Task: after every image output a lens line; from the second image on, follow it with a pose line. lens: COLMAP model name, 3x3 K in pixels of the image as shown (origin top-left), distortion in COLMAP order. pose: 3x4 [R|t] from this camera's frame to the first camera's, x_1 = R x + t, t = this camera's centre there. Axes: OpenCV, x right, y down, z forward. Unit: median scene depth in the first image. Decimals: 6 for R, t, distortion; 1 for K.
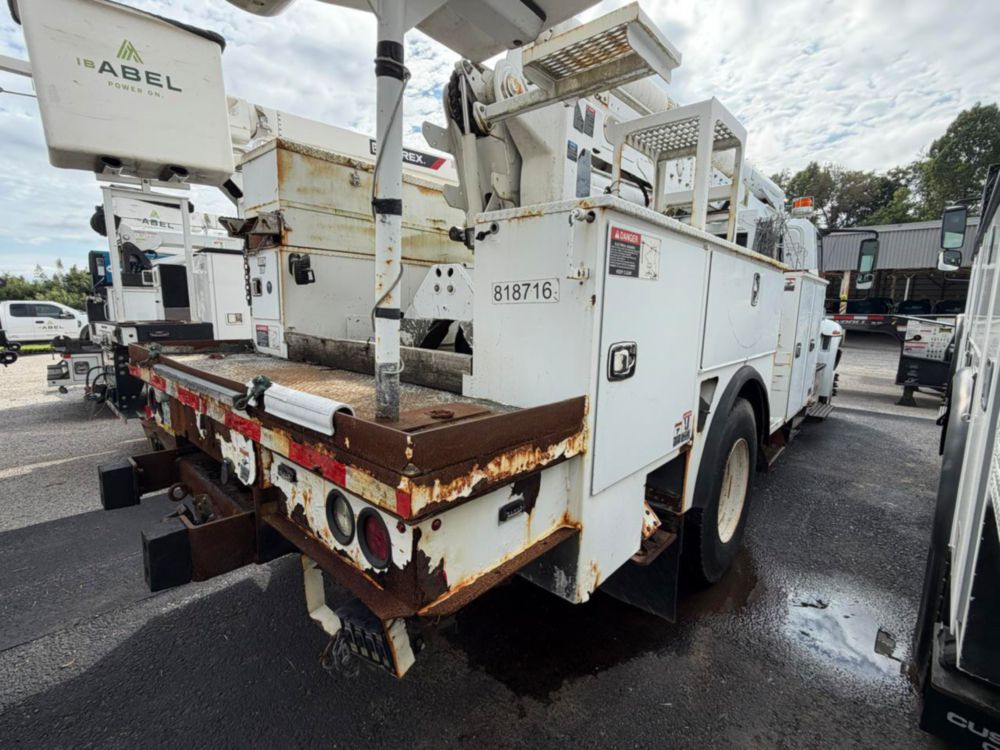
lens RADIAL K [[456.0, 0, 498.4], [0, 456.0, 374.3], [0, 0, 1]] dist [0.000682, -0.000377]
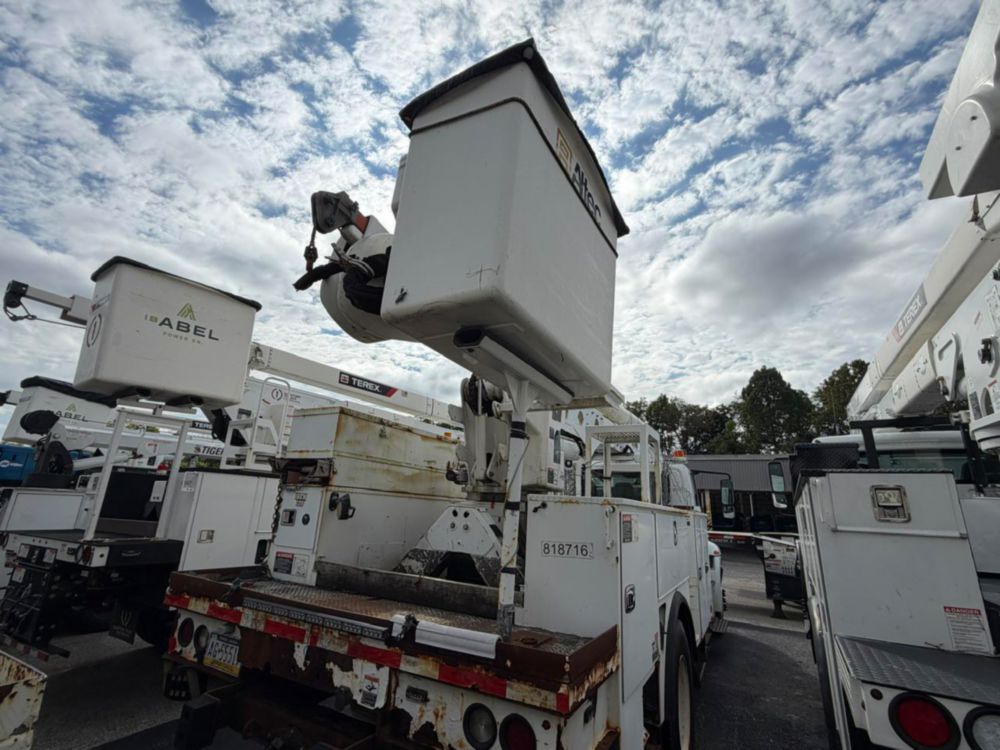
lens RADIAL K [[456.0, 0, 499.3], [0, 456.0, 372.7], [0, 0, 1]] dist [0.000682, -0.000377]
pose [[0.971929, 0.097598, 0.214077, -0.321915], [0.001170, 0.907885, -0.419218, -0.042693], [-0.235272, 0.407700, 0.882285, -0.330650]]
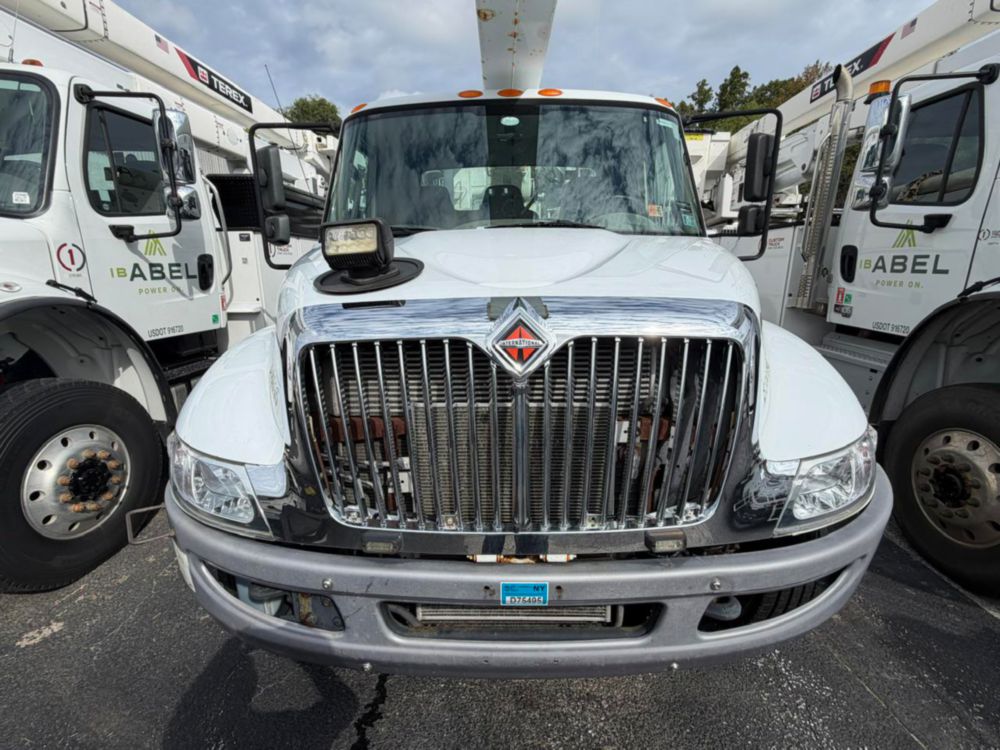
lens RADIAL K [[456.0, 0, 499.7], [0, 456.0, 374.8], [0, 0, 1]] dist [0.000682, -0.000377]
pose [[-0.755805, 0.147639, -0.637935, 2.053484], [-0.097945, 0.937798, 0.333080, -0.527496], [0.647430, 0.314226, -0.694332, 3.381467]]
